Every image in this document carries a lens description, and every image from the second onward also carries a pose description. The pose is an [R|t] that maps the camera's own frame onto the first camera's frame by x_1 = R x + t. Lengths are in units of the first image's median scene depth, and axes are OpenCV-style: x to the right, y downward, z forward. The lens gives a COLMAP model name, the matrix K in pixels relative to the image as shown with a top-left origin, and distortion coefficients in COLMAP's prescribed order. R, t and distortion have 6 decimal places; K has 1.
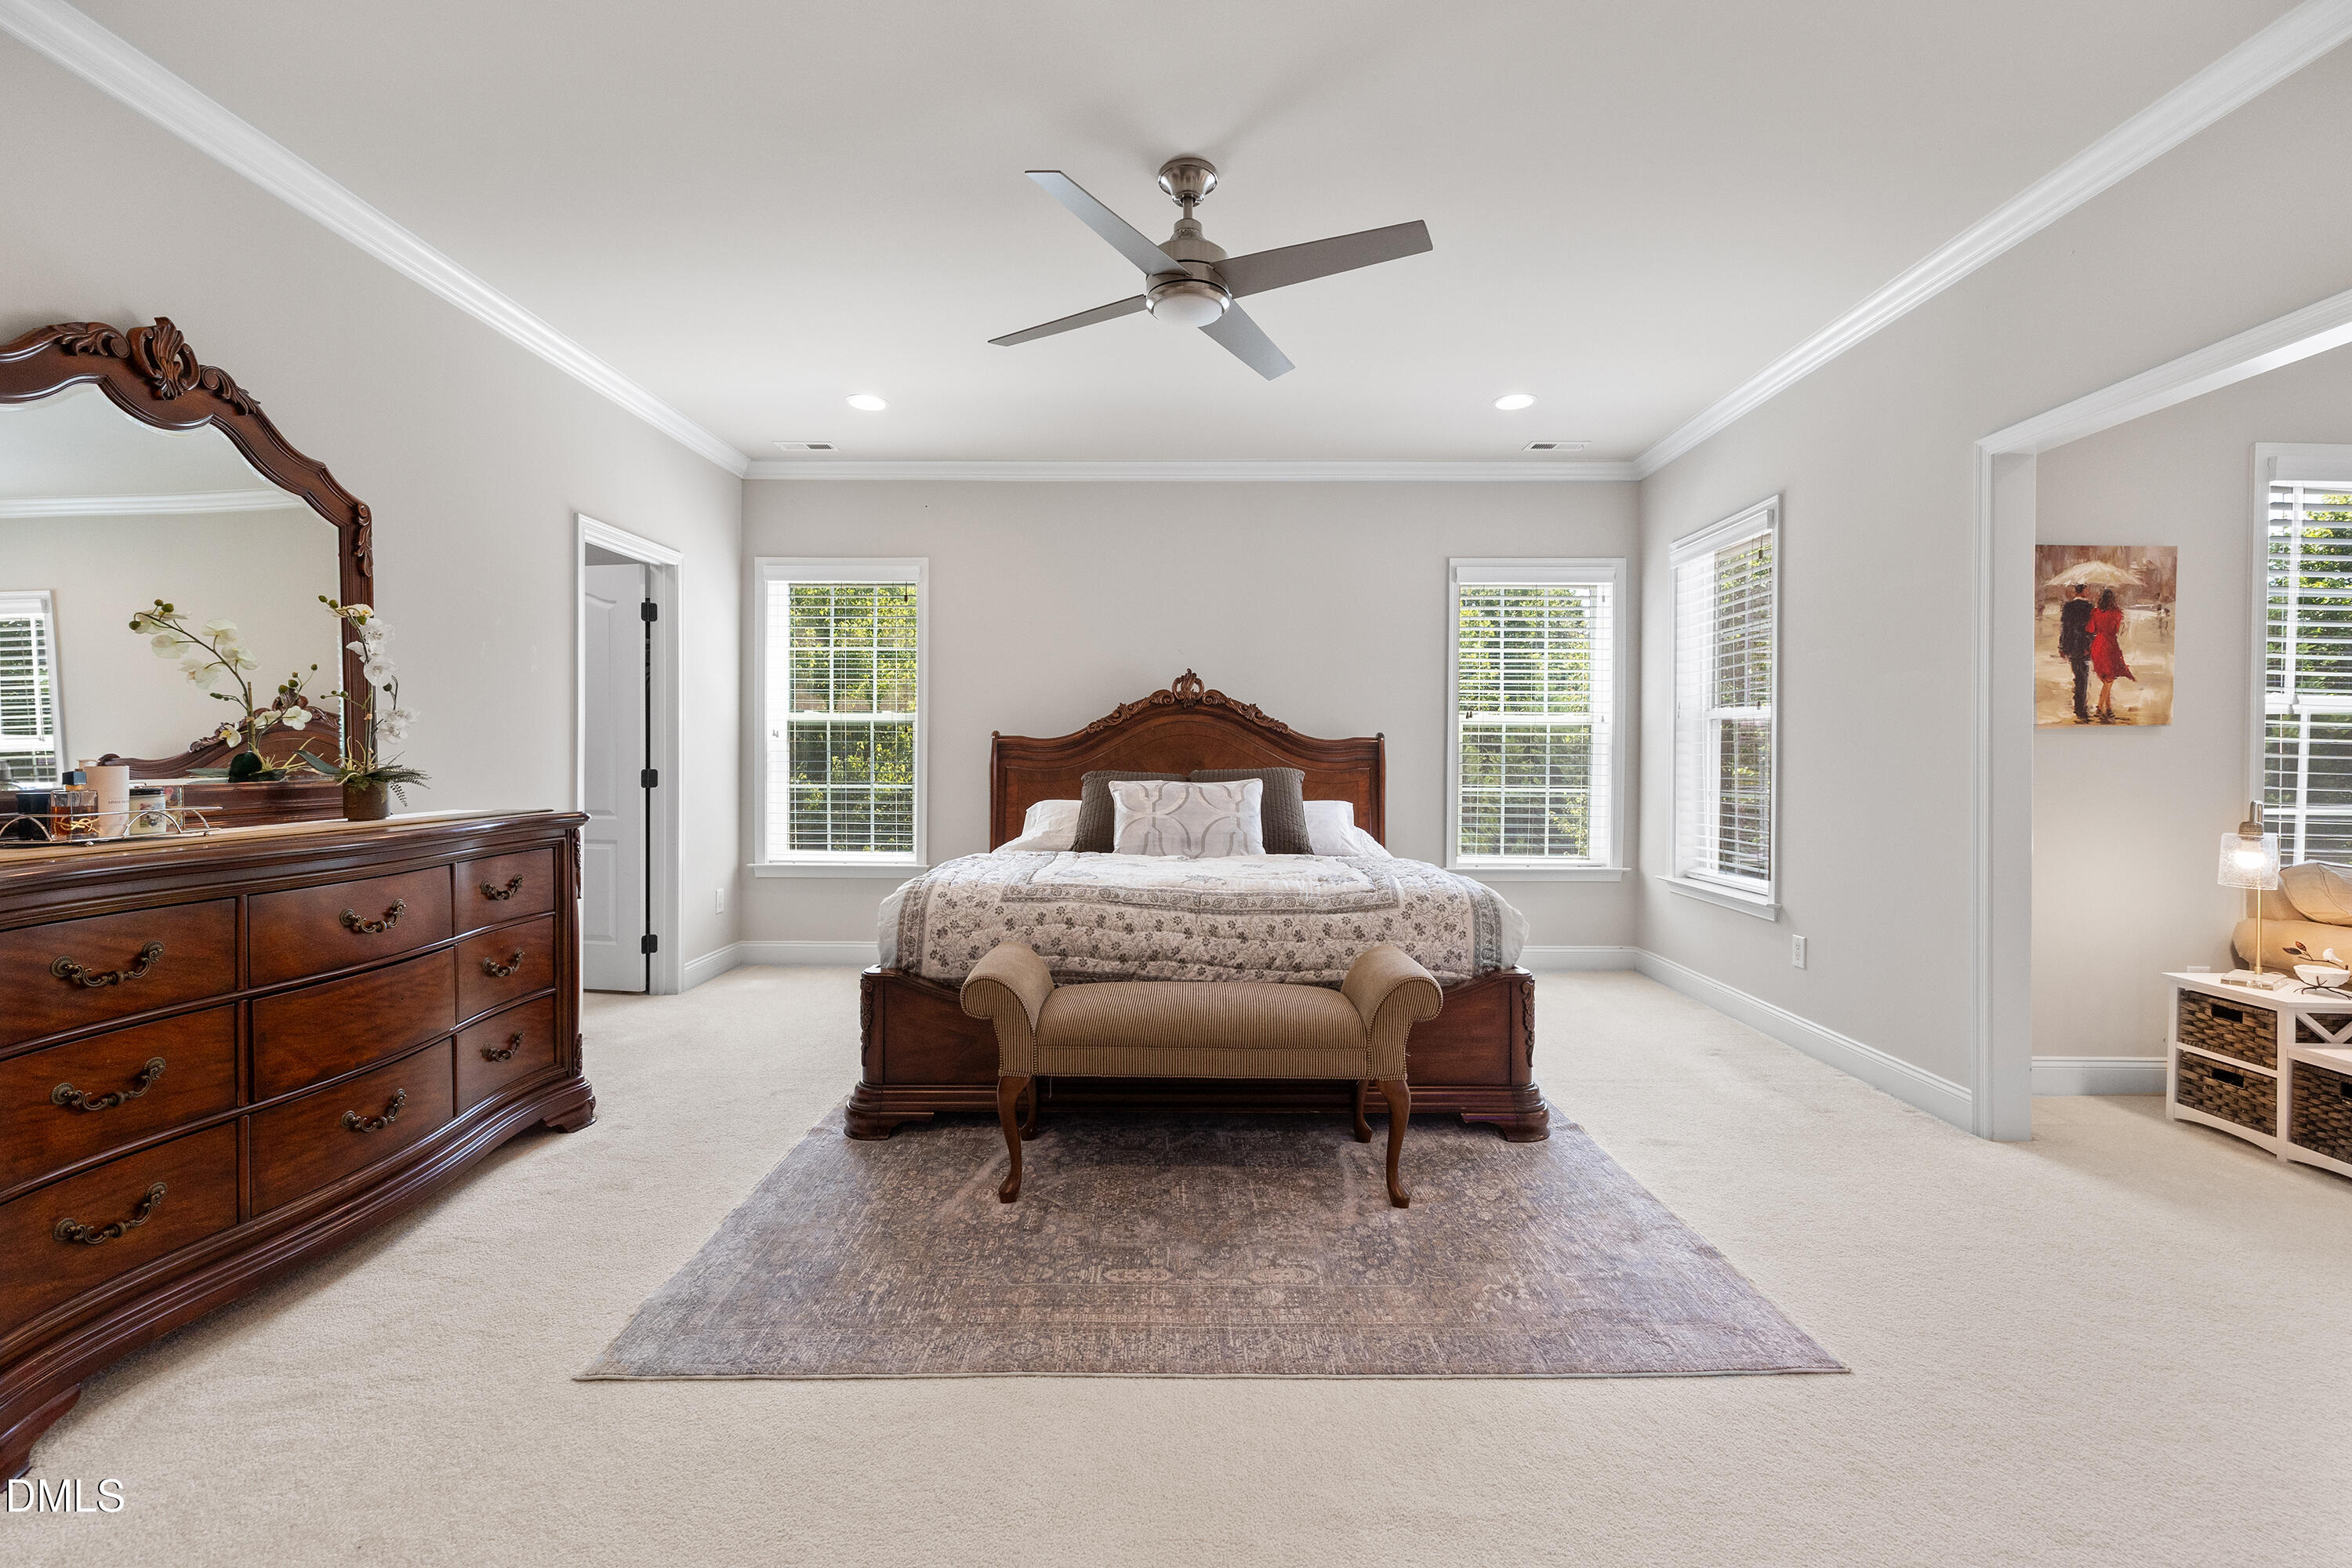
lens RADIAL K [[997.6, 0, 1181.9], [0, 997.6, 756.5], [0, 0, 1]] dist [0.000451, 0.000026]
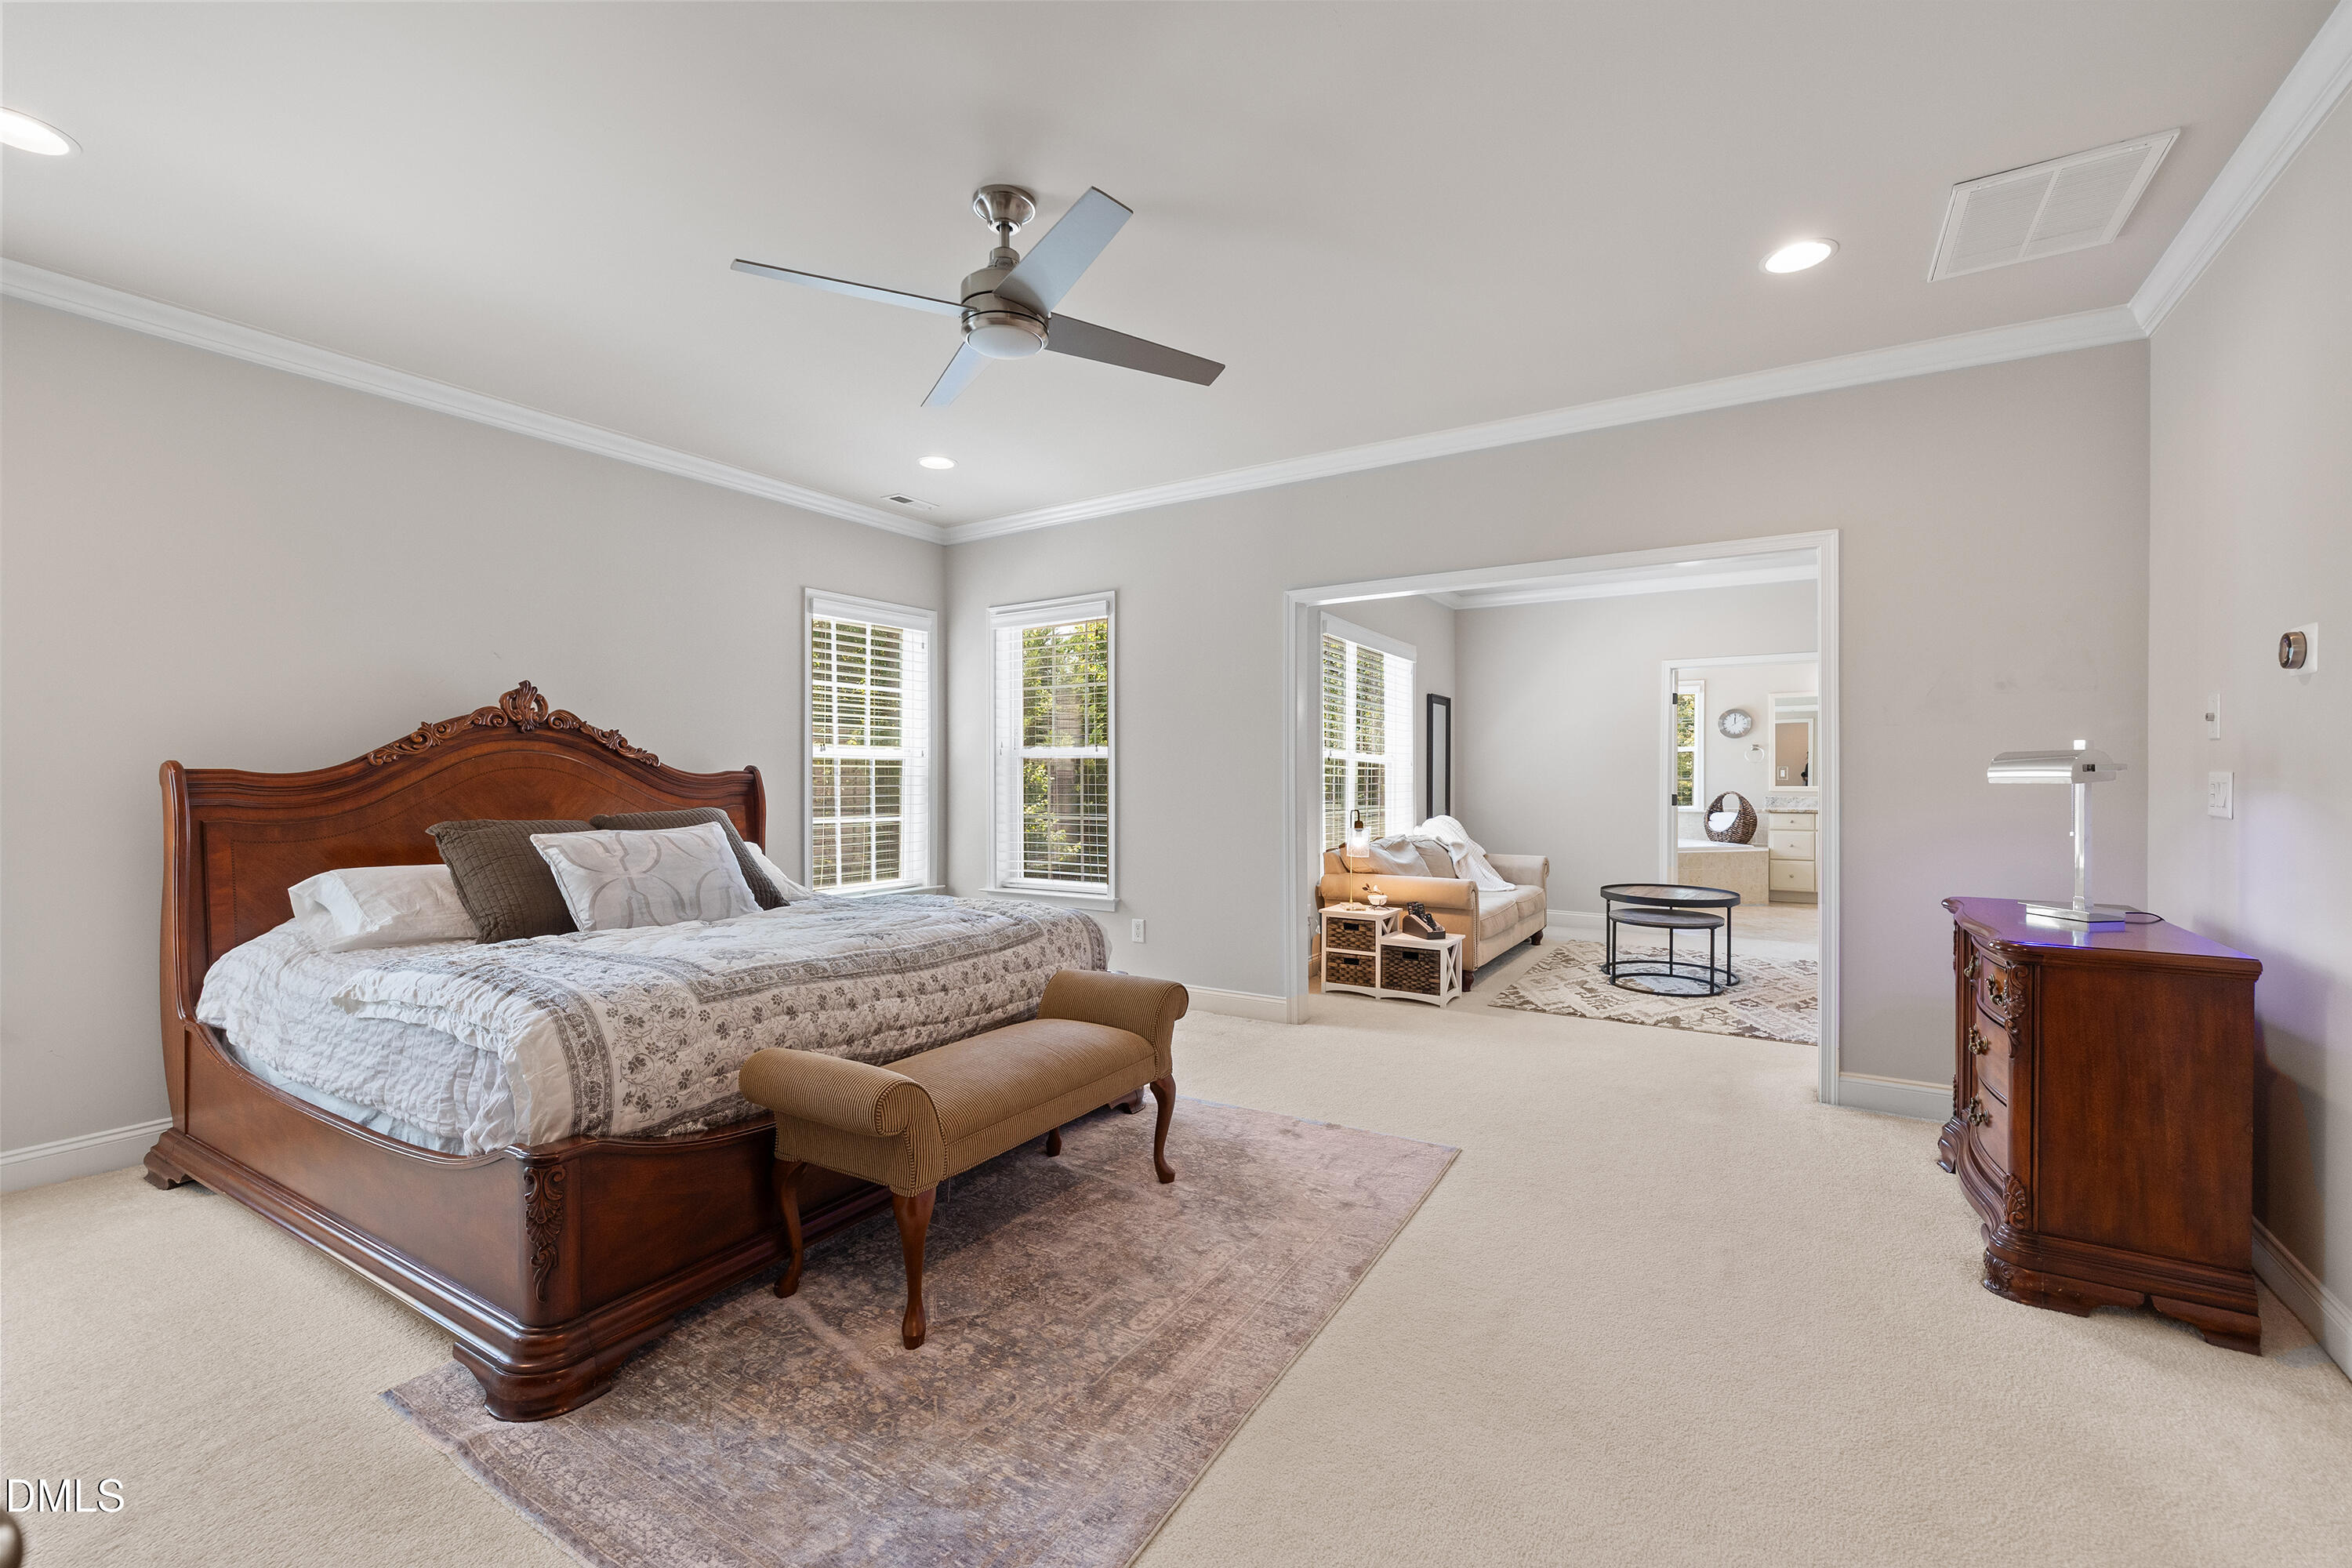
lens RADIAL K [[984.0, 0, 1178.9], [0, 984.0, 773.4], [0, 0, 1]] dist [0.000421, 0.000121]
pose [[0.522421, -0.004084, 0.852678, -0.629341], [0.005666, 0.999983, 0.001317, -0.026288], [-0.852669, 0.004143, 0.522435, 0.314790]]
